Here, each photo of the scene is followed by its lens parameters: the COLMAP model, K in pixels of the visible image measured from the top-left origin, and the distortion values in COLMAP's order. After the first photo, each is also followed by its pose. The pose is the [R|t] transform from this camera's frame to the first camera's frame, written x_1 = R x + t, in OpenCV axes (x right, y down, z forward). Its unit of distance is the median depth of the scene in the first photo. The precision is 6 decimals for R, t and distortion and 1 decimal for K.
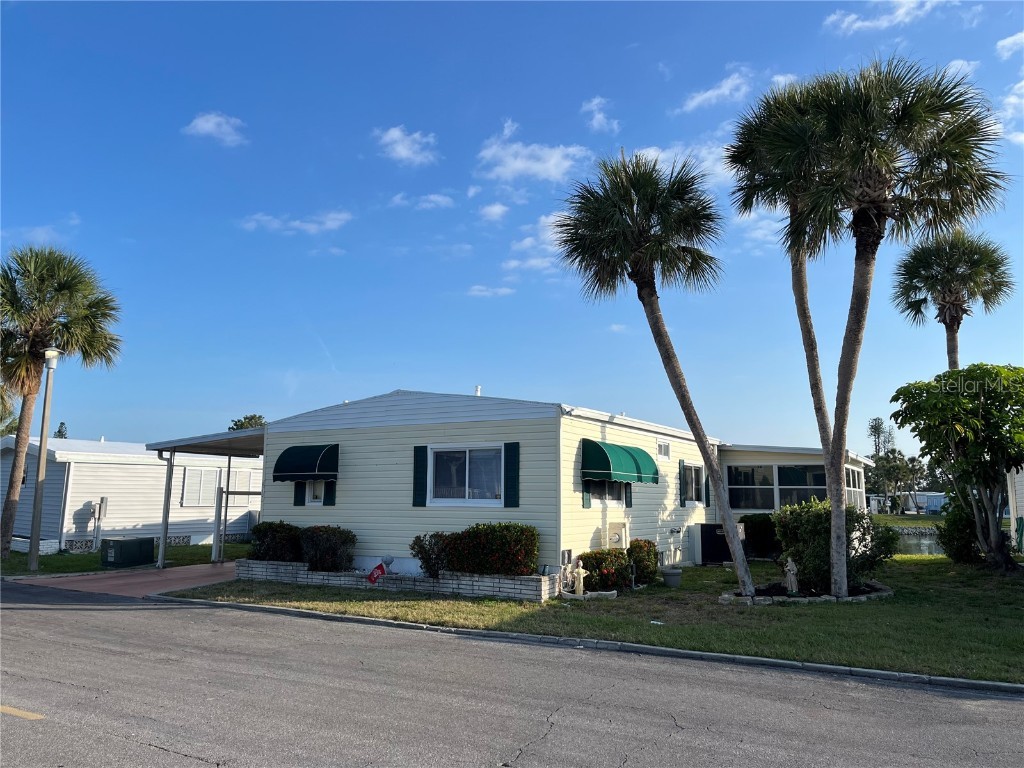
lens RADIAL K [[761.6, 0, 514.5], [0, 761.6, 381.6], [0, 0, 1]] dist [0.070062, -0.093062]
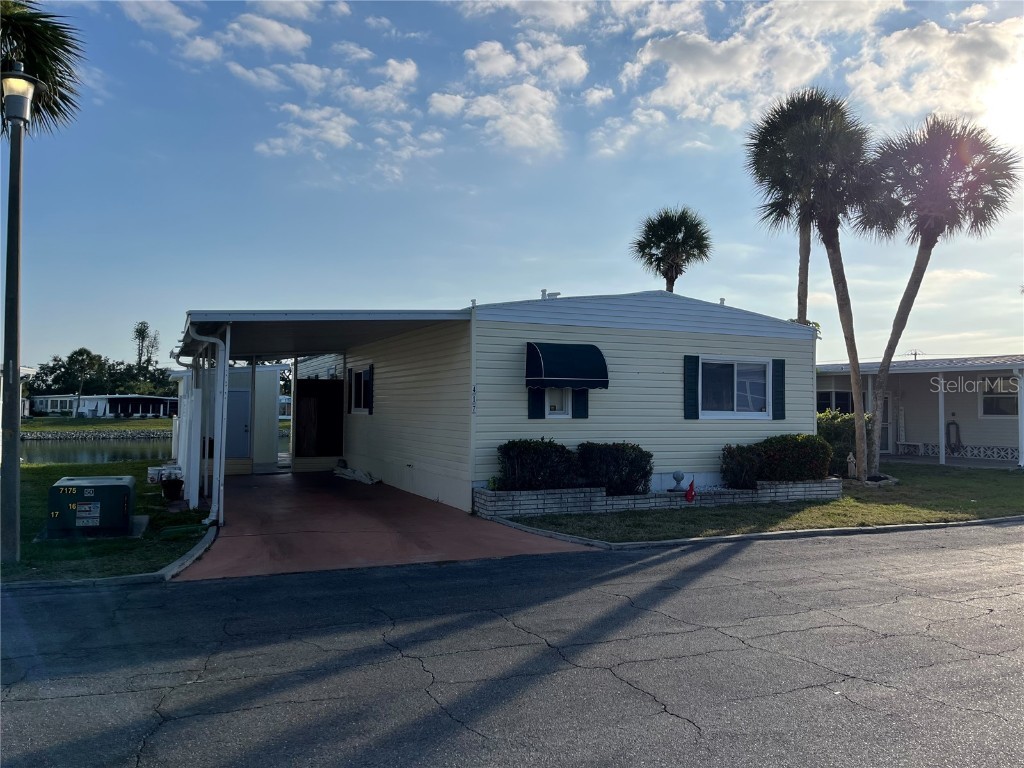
lens RADIAL K [[761.6, 0, 514.5], [0, 761.6, 381.6], [0, 0, 1]] dist [0.070062, -0.093062]
pose [[0.580182, 0.037749, 0.813612, -1.018090], [-0.123530, 0.991448, 0.042088, 0.104221], [-0.805065, -0.124924, 0.579883, 0.631576]]
